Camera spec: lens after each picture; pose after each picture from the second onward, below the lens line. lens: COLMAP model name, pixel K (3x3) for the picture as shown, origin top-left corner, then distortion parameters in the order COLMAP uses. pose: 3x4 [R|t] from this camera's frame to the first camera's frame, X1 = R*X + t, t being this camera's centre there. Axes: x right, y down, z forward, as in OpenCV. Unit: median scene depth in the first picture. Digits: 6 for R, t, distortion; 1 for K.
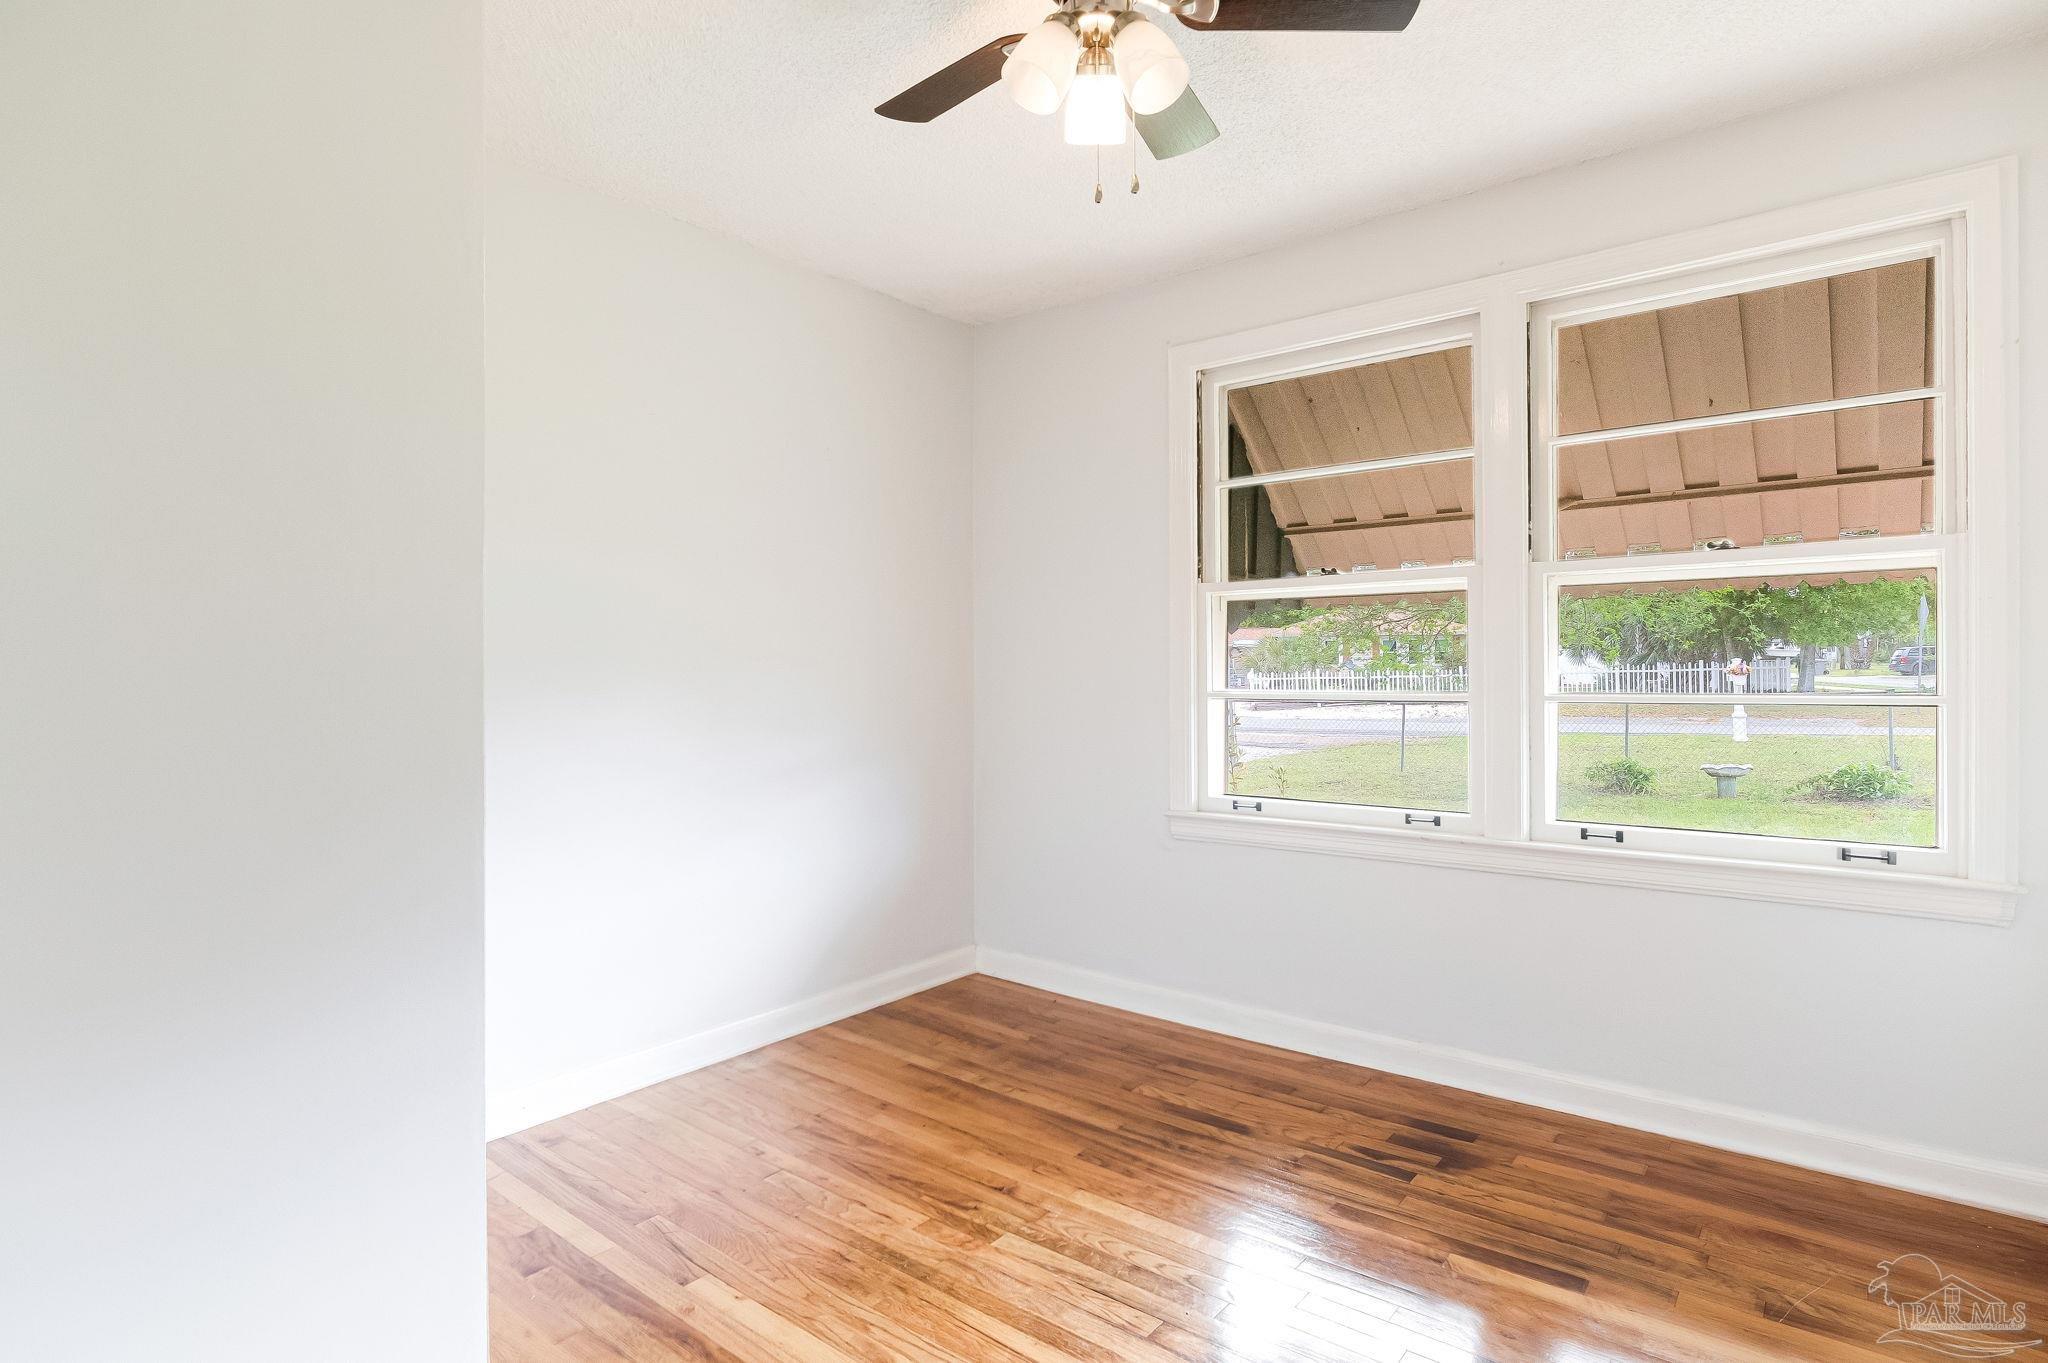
lens RADIAL K [[1143.6, 0, 1015.1], [0, 1143.6, 682.2], [0, 0, 1]] dist [0.001232, 0.000365]
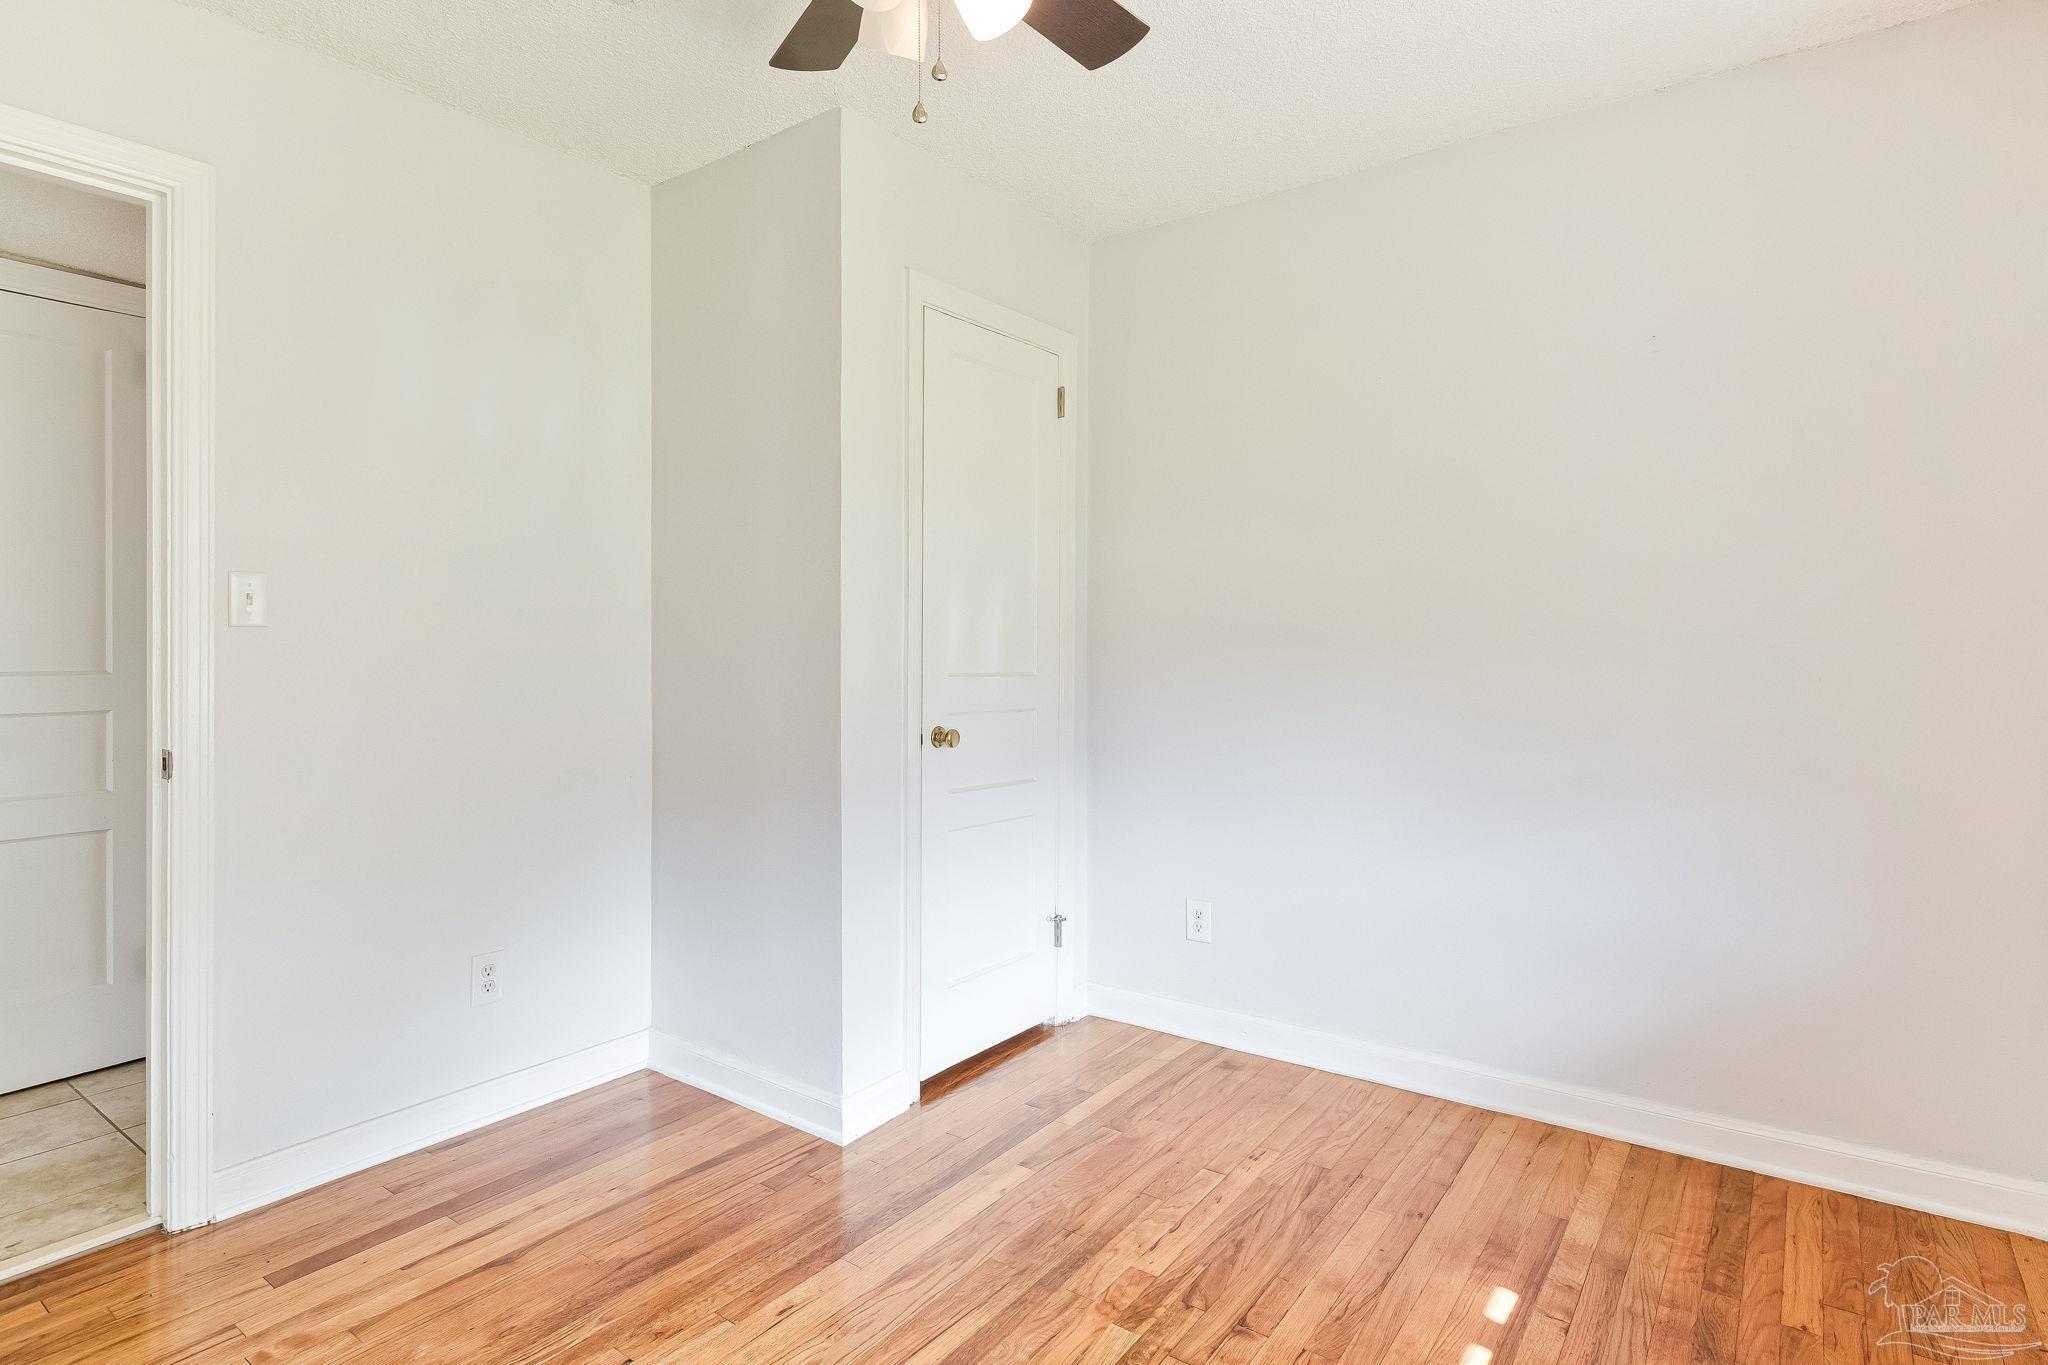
lens RADIAL K [[1032.2, 0, 1018.0], [0, 1032.2, 668.5], [0, 0, 1]] dist [-0.003360, -0.000654]
pose [[0.023416, 0.017602, -0.999571, 0.689499], [-0.014876, 0.999740, 0.017256, -0.020001], [0.999615, 0.014466, 0.023672, 0.823086]]
